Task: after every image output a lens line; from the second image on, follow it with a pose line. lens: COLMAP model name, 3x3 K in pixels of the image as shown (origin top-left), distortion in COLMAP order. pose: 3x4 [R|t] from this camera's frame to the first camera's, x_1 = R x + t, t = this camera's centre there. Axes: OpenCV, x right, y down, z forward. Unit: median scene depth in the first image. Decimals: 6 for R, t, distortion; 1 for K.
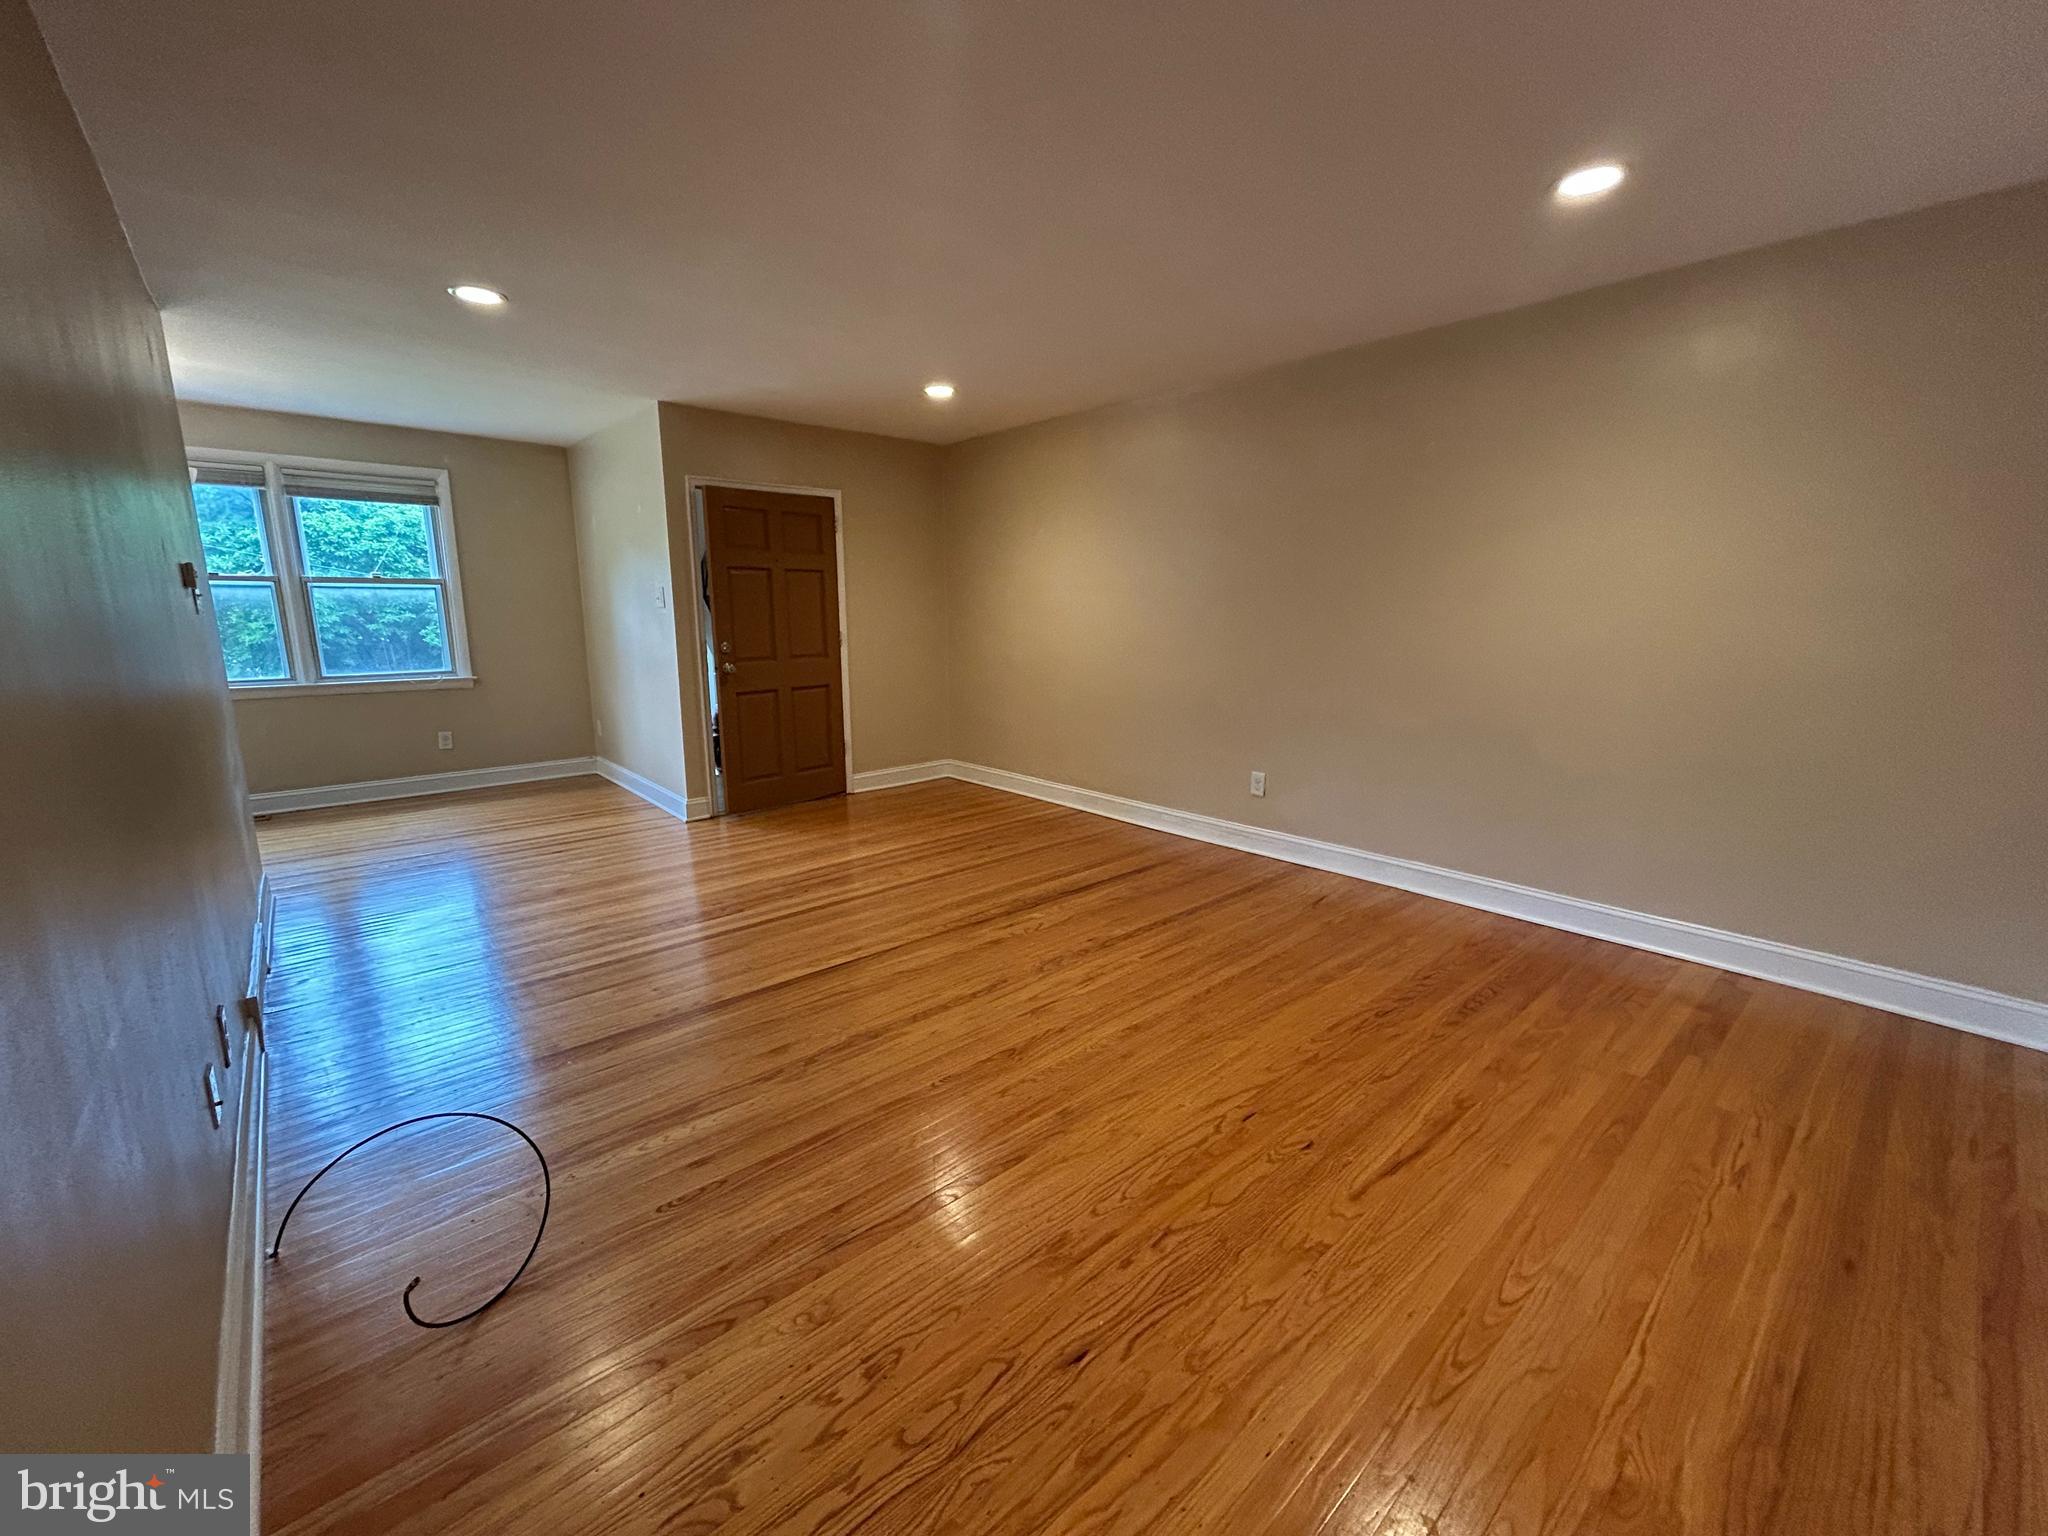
lens RADIAL K [[827.6, 0, 1020.9], [0, 827.6, 763.4], [0, 0, 1]] dist [-0.003713, 0.003939]
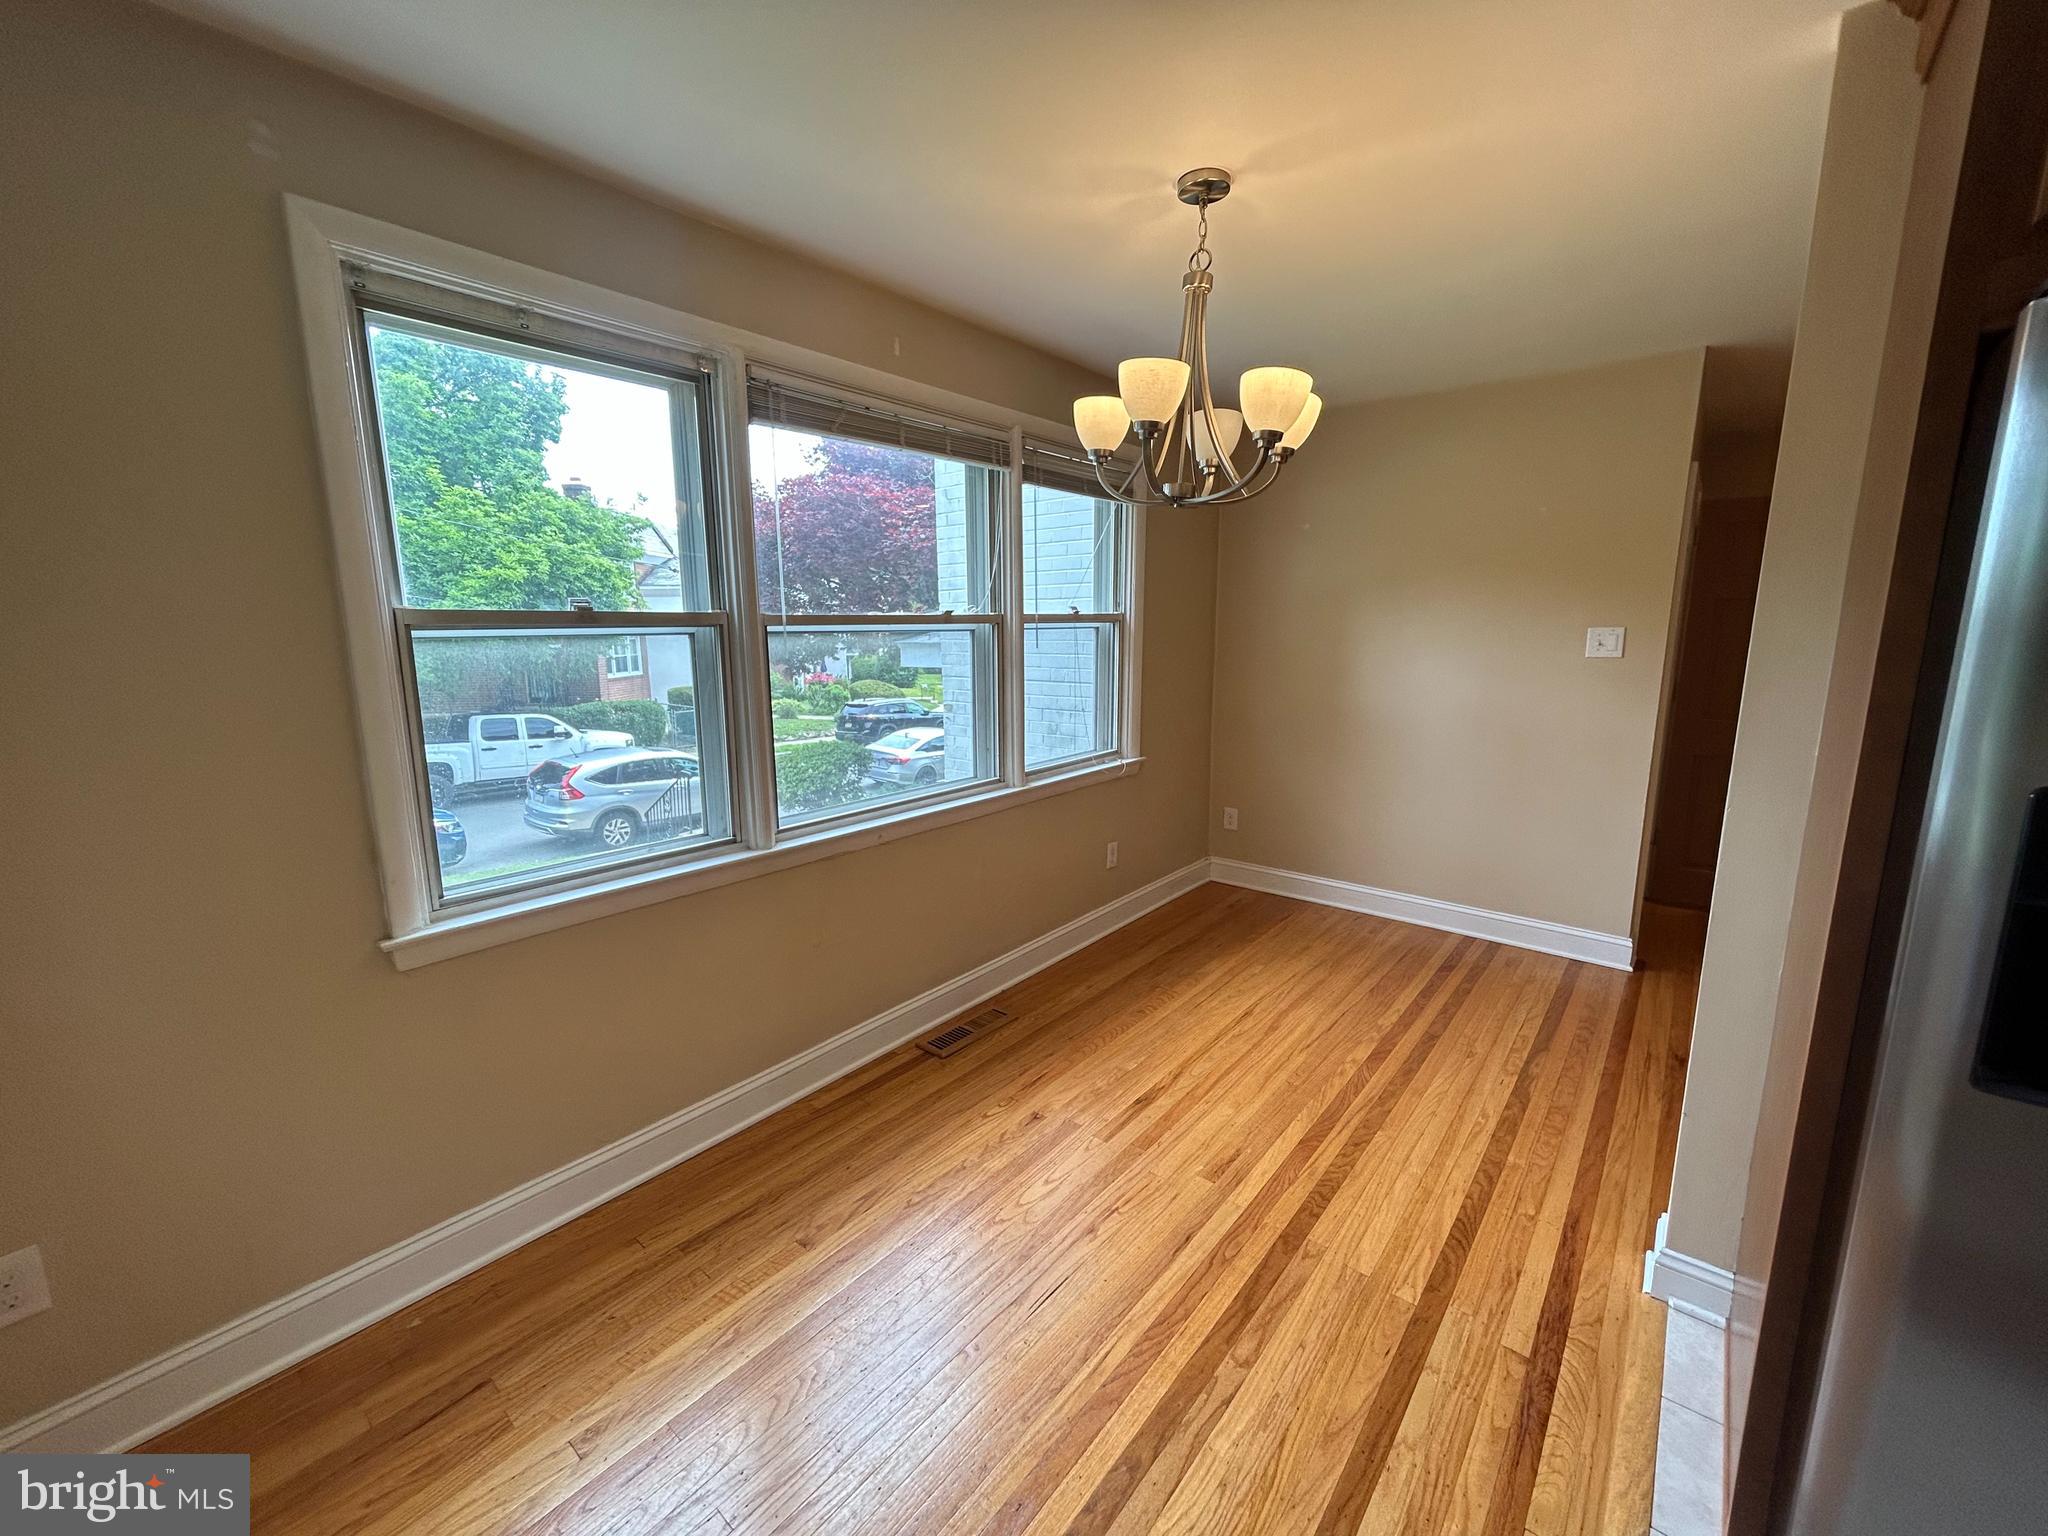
lens RADIAL K [[823.0, 0, 1024.0], [0, 823.0, 768.0], [0, 0, 1]] dist [-0.019358, 0.000103]
pose [[0.988106, -0.029339, 0.150952, -1.150684], [0.033850, 0.999051, -0.027403, -0.109454], [-0.150005, 0.032187, 0.988161, 0.468020]]
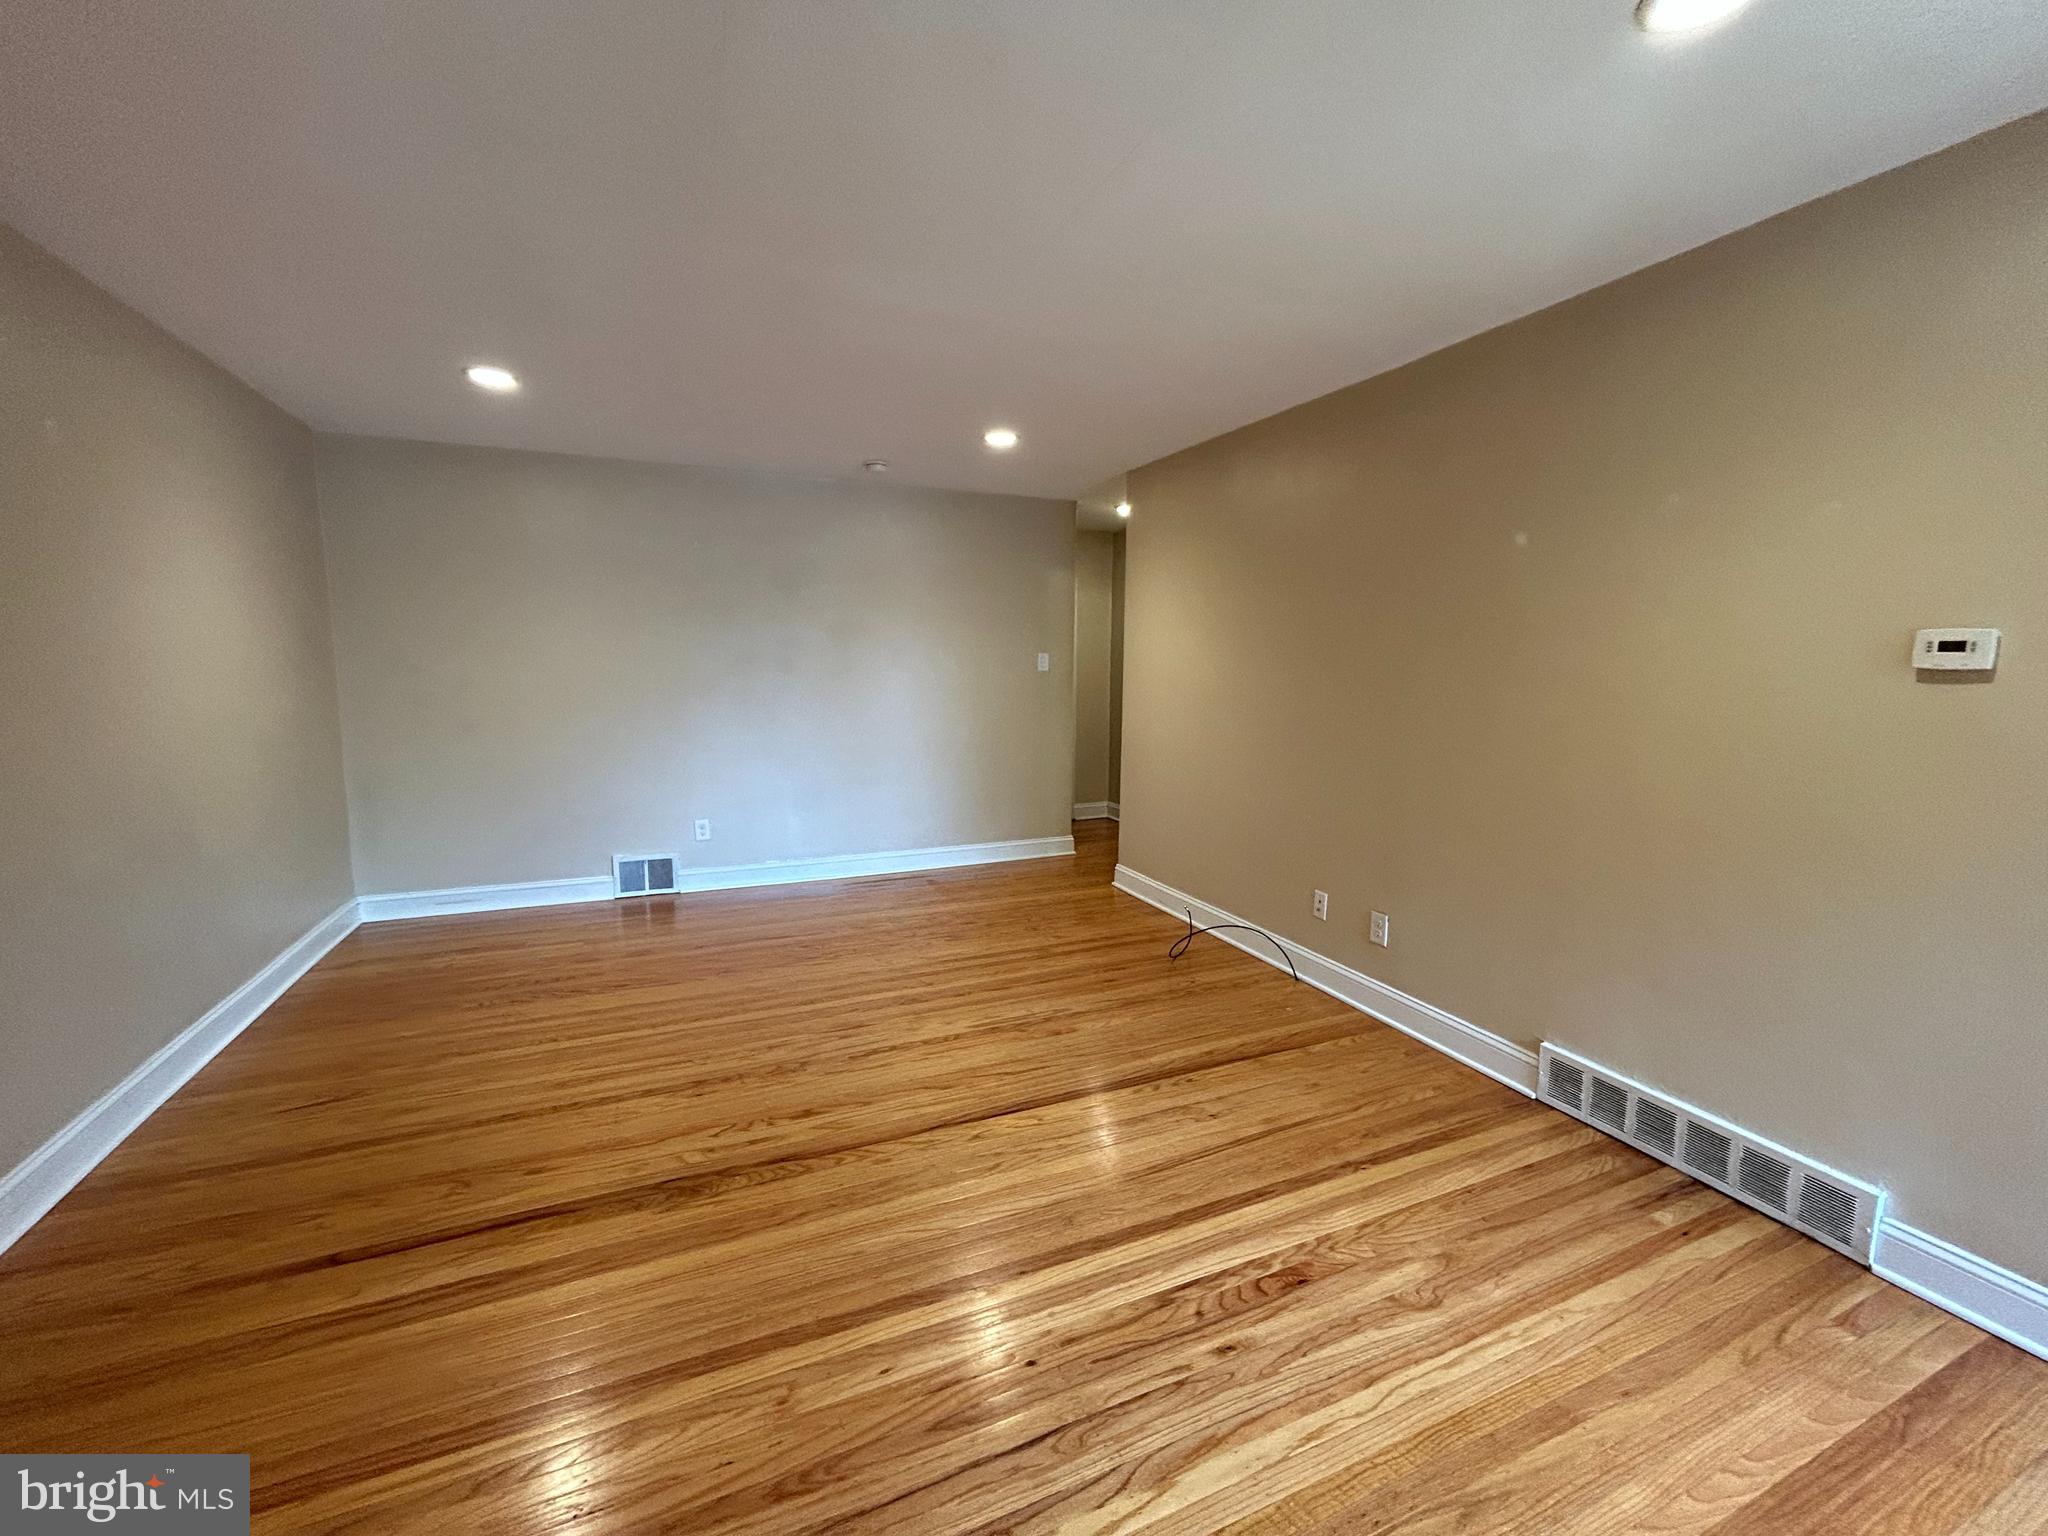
lens RADIAL K [[827.6, 0, 1020.9], [0, 827.6, 763.4], [0, 0, 1]] dist [-0.003713, 0.003939]
pose [[-0.952677, -0.042661, 0.300976, -0.321001], [0.050906, 0.953733, 0.296315, -0.228512], [-0.299692, 0.297614, -0.906428, 1.130364]]
